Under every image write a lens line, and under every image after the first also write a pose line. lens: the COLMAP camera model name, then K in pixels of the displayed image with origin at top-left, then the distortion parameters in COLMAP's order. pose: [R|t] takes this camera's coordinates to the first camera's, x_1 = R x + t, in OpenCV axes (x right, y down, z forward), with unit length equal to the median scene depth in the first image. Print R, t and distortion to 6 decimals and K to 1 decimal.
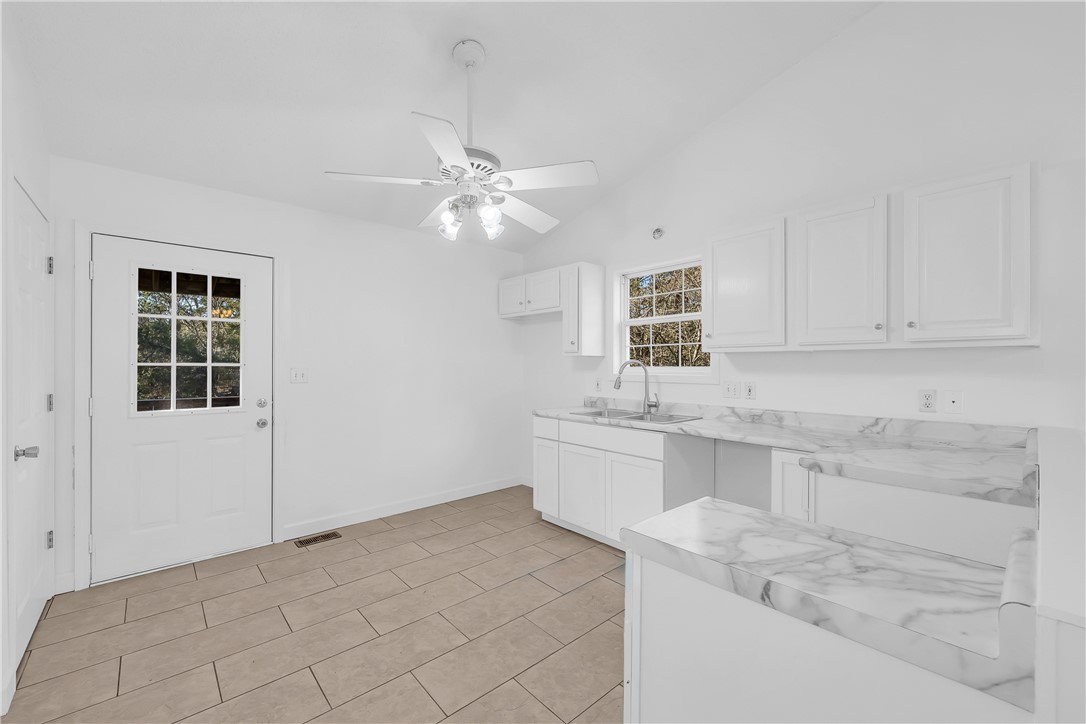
lens RADIAL K [[440.1, 0, 543.3], [0, 440.1, 362.9], [0, 0, 1]] dist [0.003297, -0.000773]
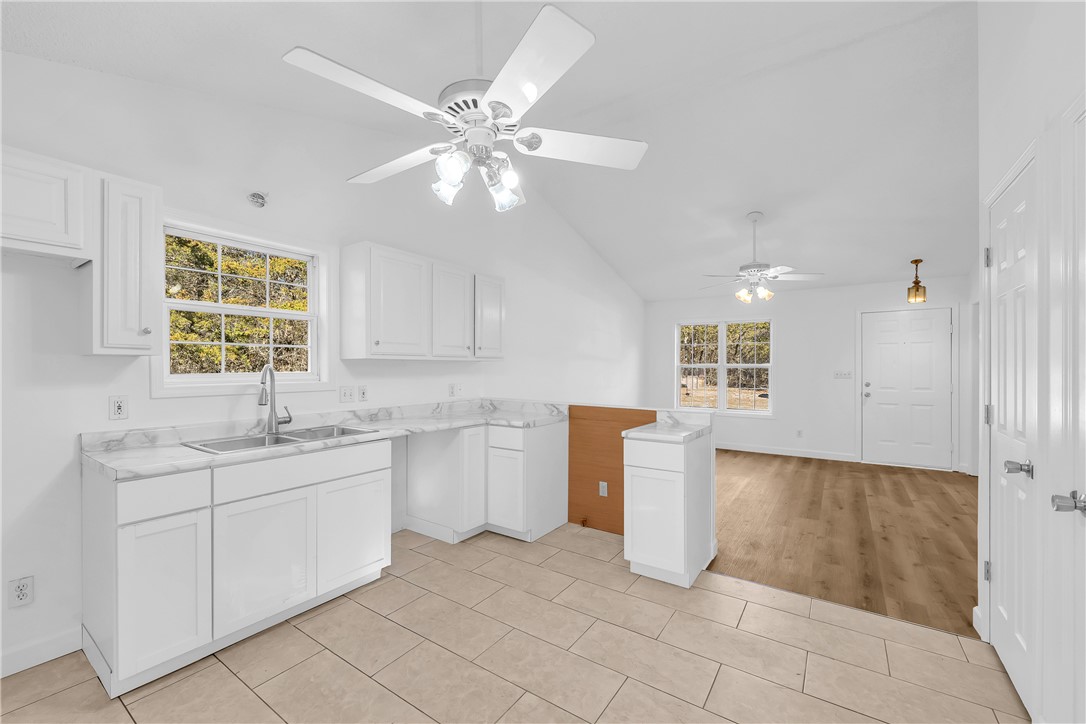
lens RADIAL K [[440.1, 0, 541.4], [0, 440.1, 367.4], [0, 0, 1]] dist [0.003297, -0.000773]
pose [[-0.243869, 0.005316, 0.969793, -0.727272], [-0.000763, 0.999984, -0.005673, 0.002915], [-0.969808, -0.002123, -0.243861, 0.853303]]
